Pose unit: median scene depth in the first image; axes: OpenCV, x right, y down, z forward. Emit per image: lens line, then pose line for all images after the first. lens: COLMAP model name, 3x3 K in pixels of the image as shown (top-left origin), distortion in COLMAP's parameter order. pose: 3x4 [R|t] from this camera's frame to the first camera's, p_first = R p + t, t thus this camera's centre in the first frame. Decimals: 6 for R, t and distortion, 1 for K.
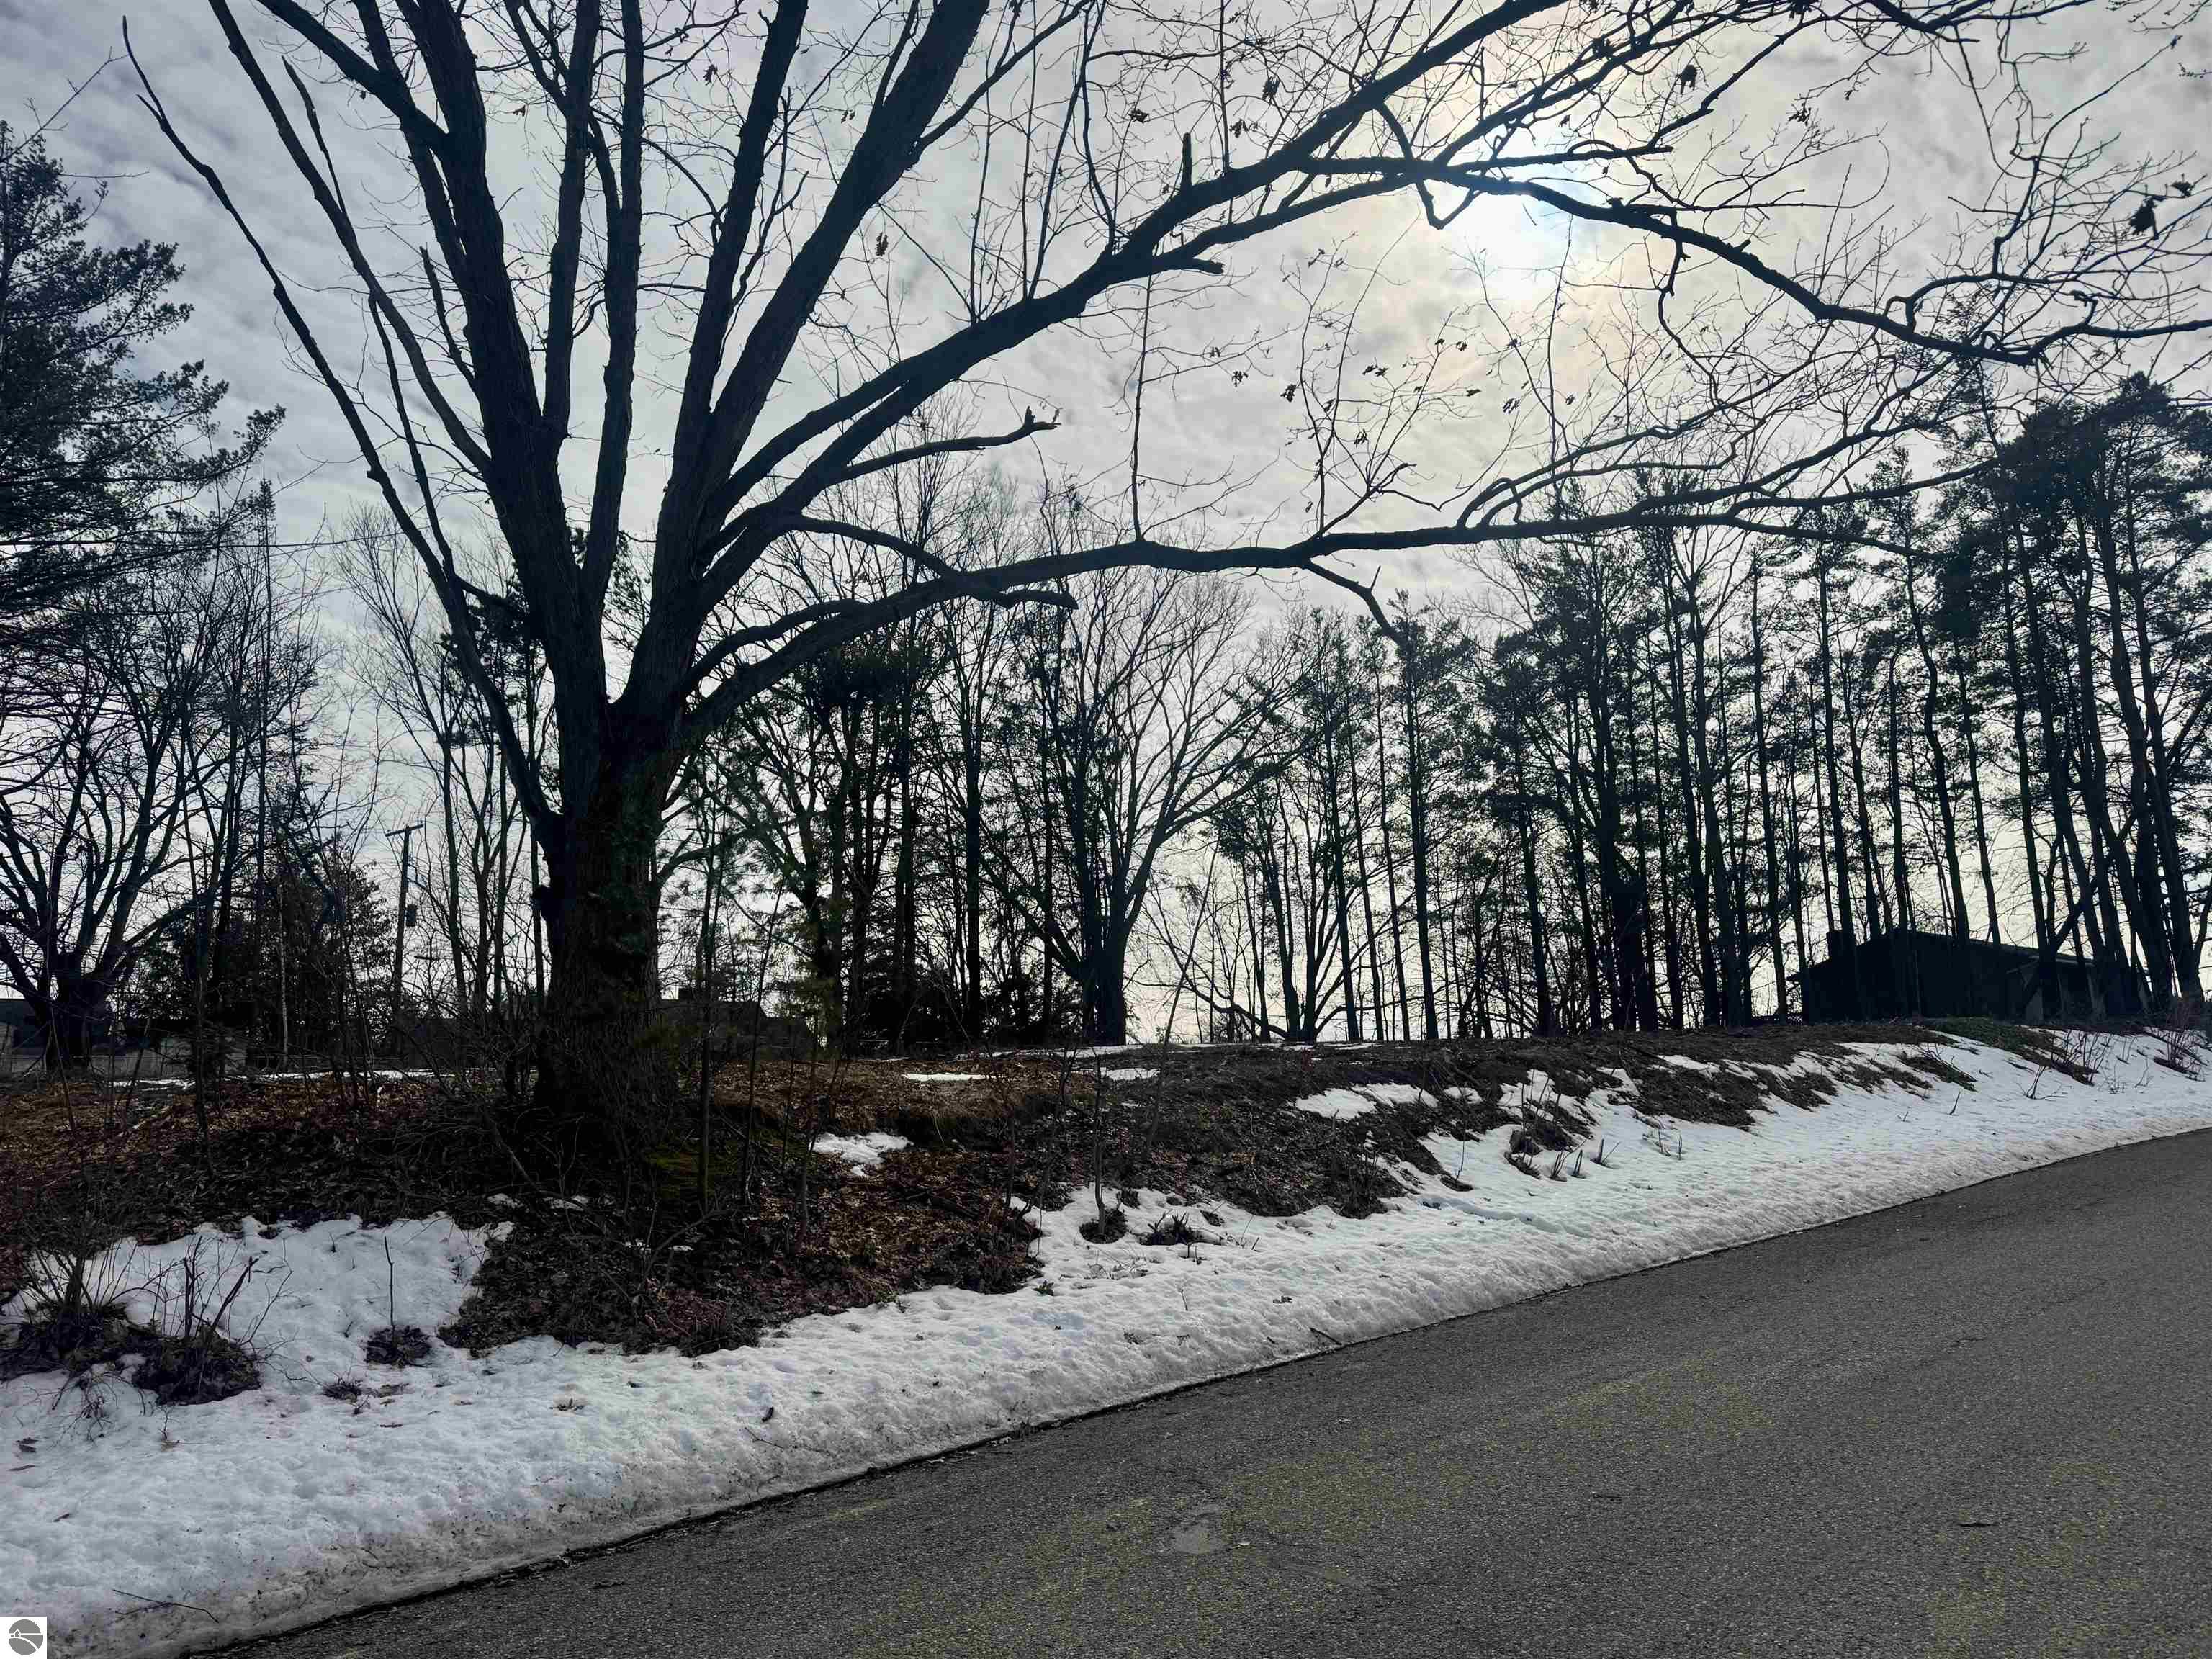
lens RADIAL K [[1561.4, 0, 1106.1], [0, 1561.4, 820.4], [0, 0, 1]] dist [0.063274, -0.064572]
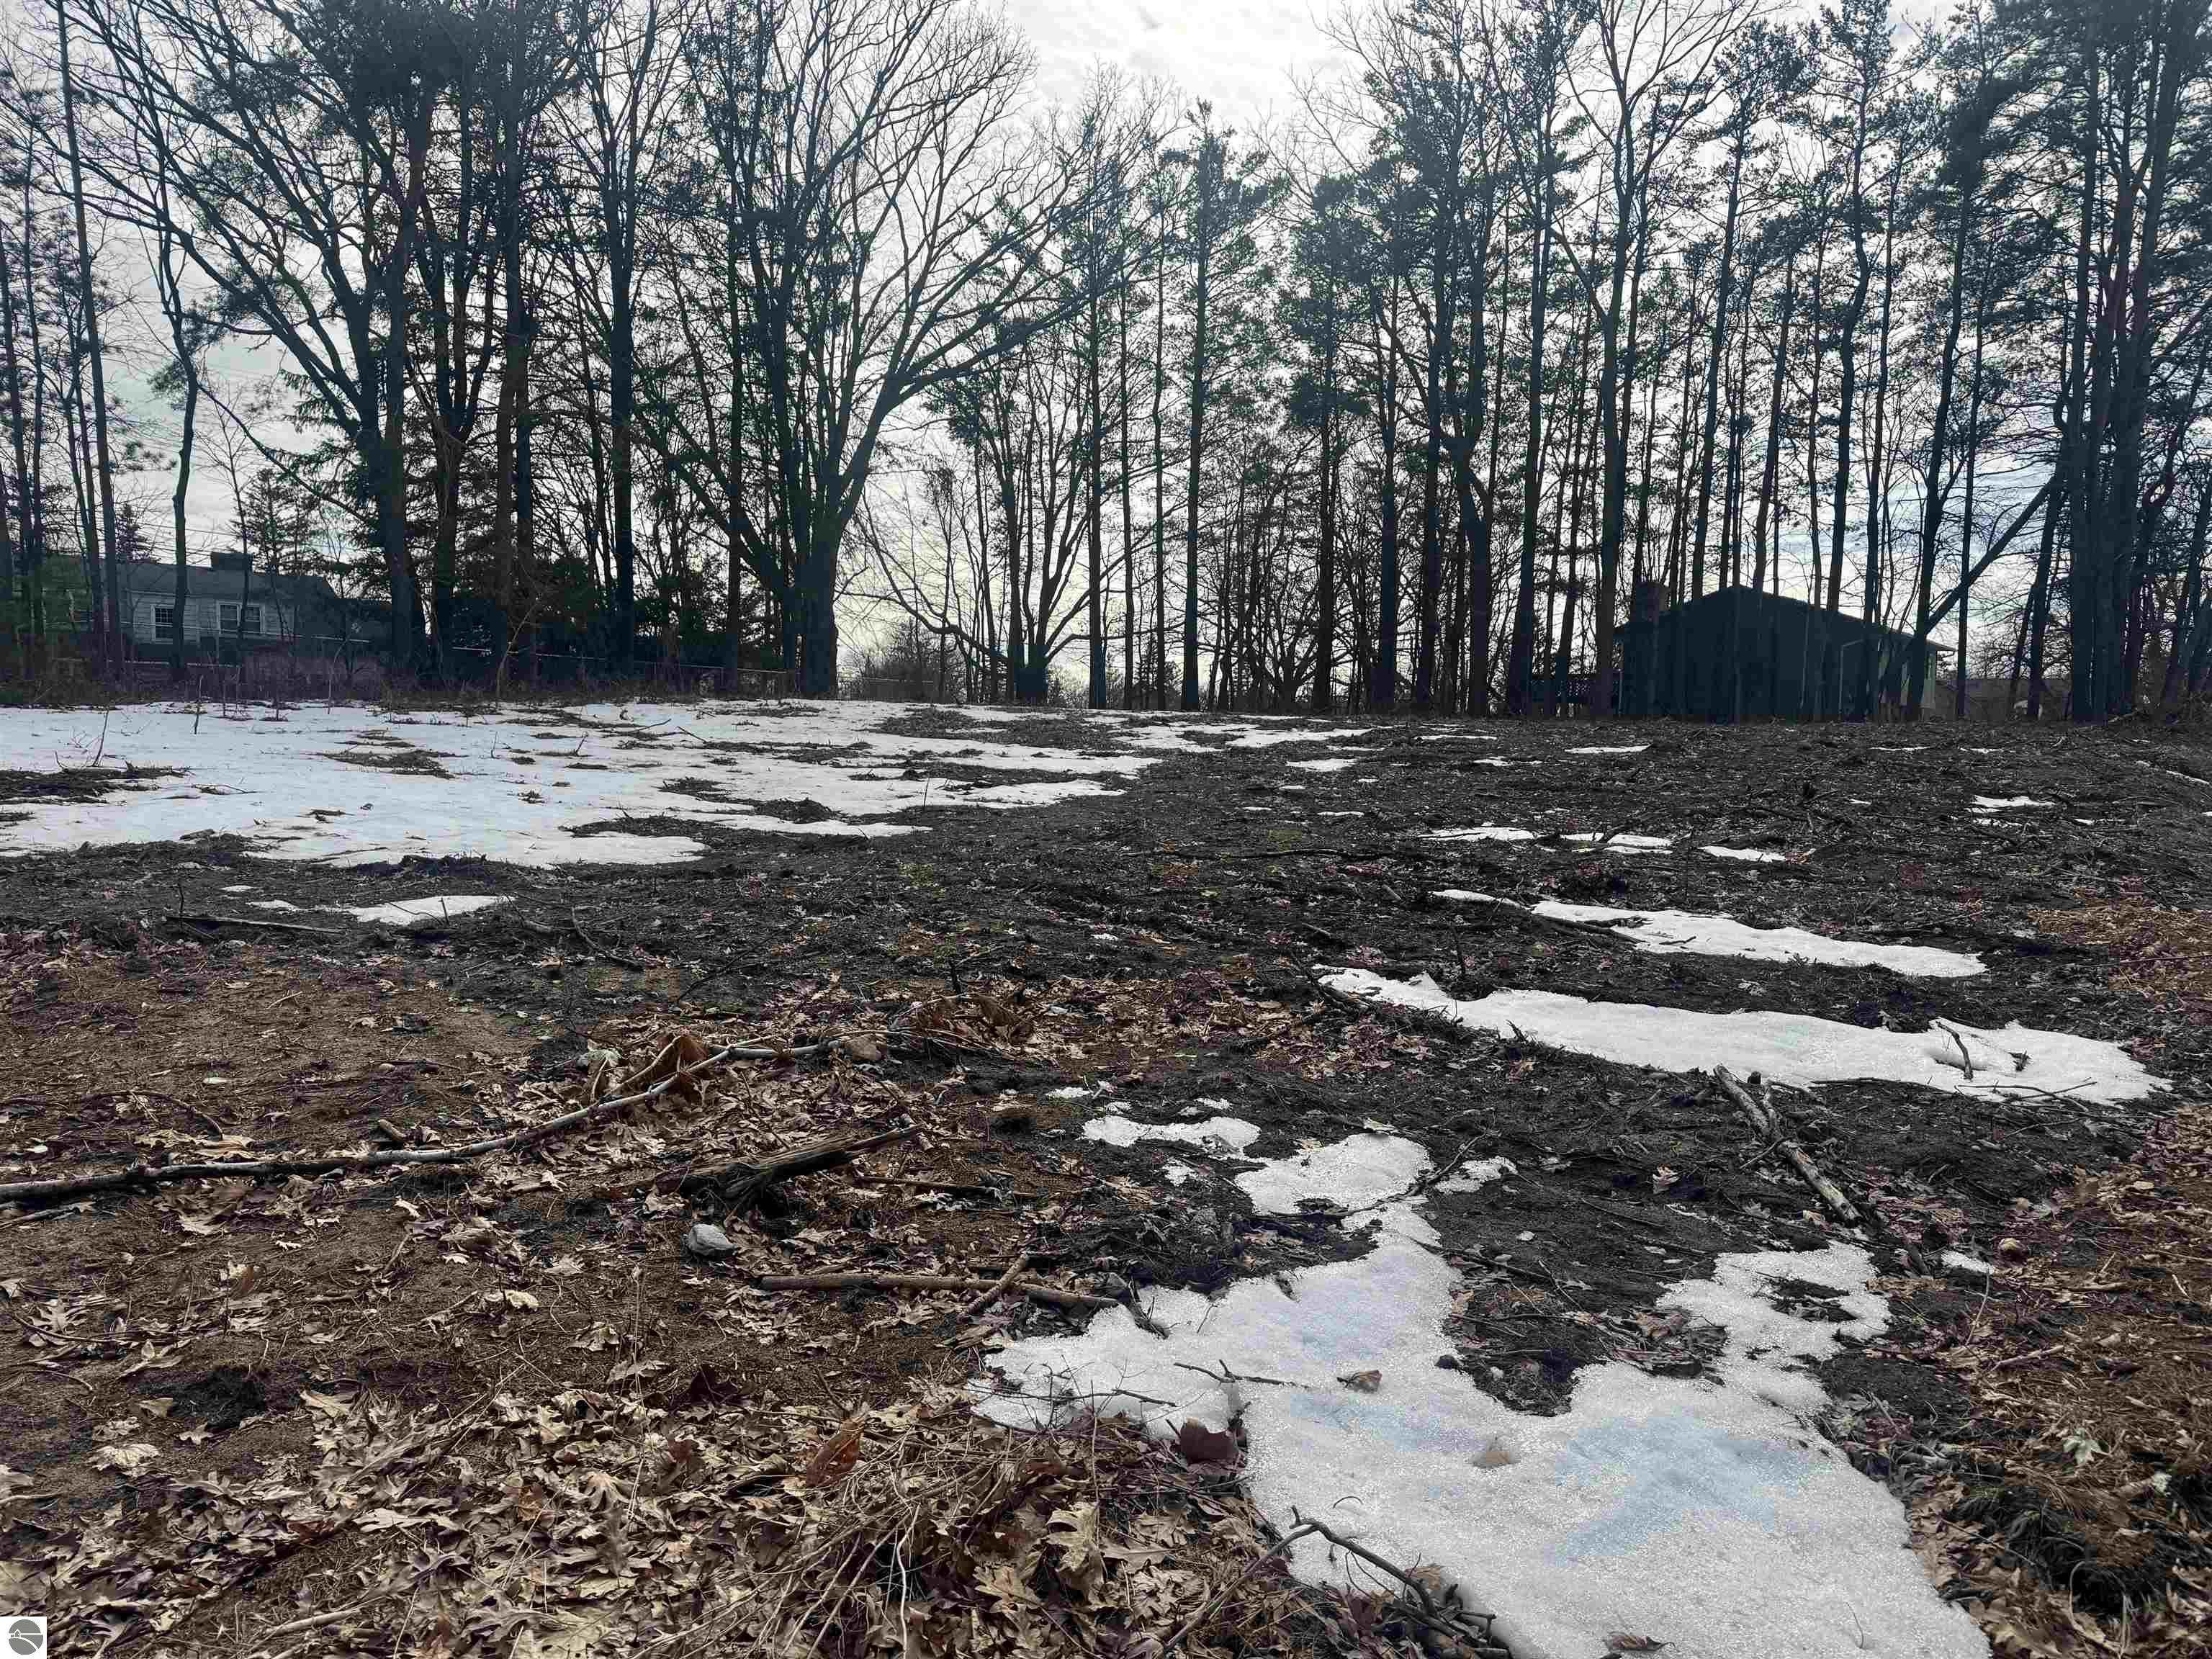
lens RADIAL K [[1561.4, 0, 1120.0], [0, 1561.4, 844.6], [0, 0, 1]] dist [0.063274, -0.064572]
pose [[0.973886, 0.032108, 0.224755, -0.018228], [-0.090494, 0.962810, 0.254572, 0.014023], [-0.208222, -0.268263, 0.940573, 0.211213]]
